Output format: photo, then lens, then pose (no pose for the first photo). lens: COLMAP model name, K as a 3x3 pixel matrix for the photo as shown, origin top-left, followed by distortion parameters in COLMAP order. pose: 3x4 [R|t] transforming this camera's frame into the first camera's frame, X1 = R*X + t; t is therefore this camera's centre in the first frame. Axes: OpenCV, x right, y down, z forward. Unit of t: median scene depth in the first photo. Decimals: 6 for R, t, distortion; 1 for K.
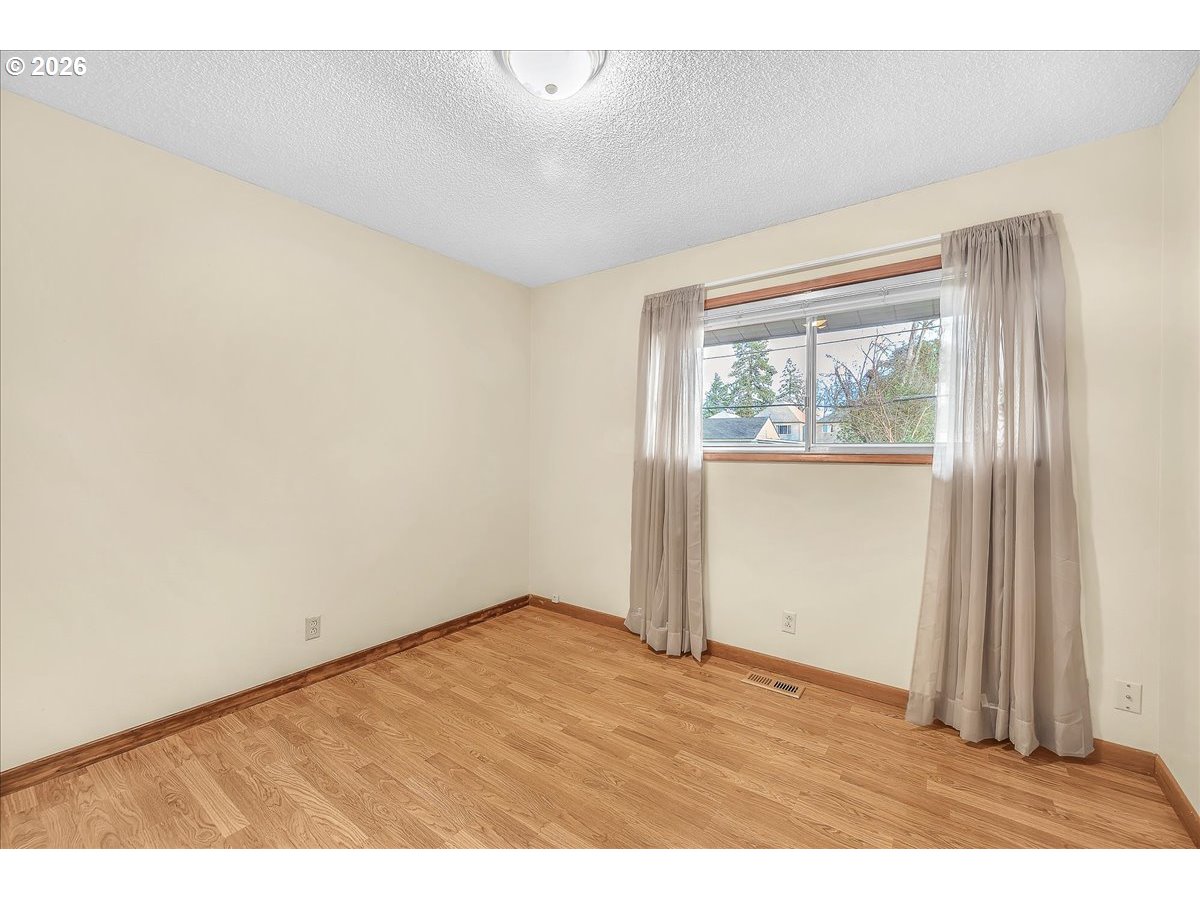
lens RADIAL K [[468.2, 0, 600.0], [0, 468.2, 450.0], [0, 0, 1]] dist [0.000176, -0.000022]
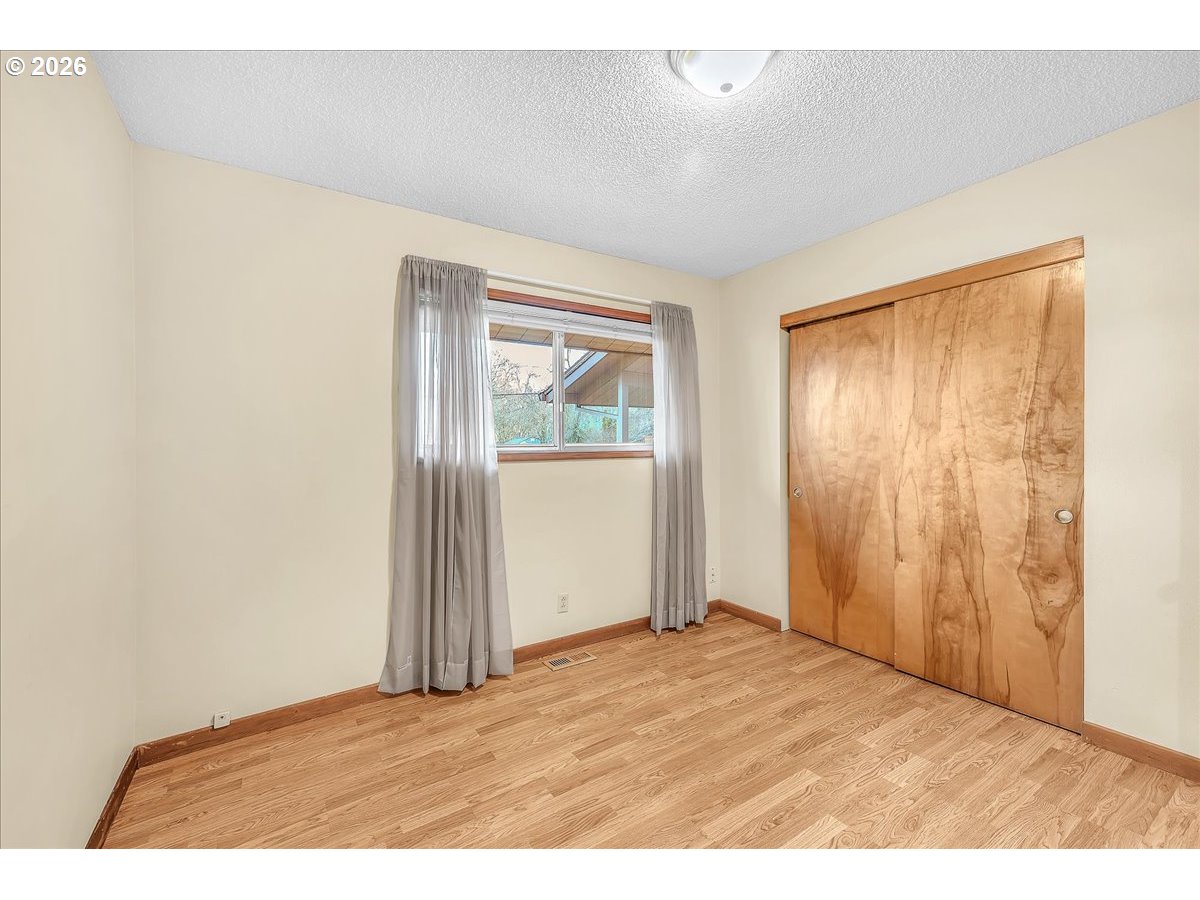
lens RADIAL K [[507.1, 0, 600.0], [0, 507.1, 450.0], [0, 0, 1]] dist [0.033487, 0.000187]
pose [[0.373880, -0.016876, 0.927324, -0.703552], [0.020227, 0.999745, 0.010038, -0.007128], [-0.927257, 0.015004, 0.374126, 0.469744]]
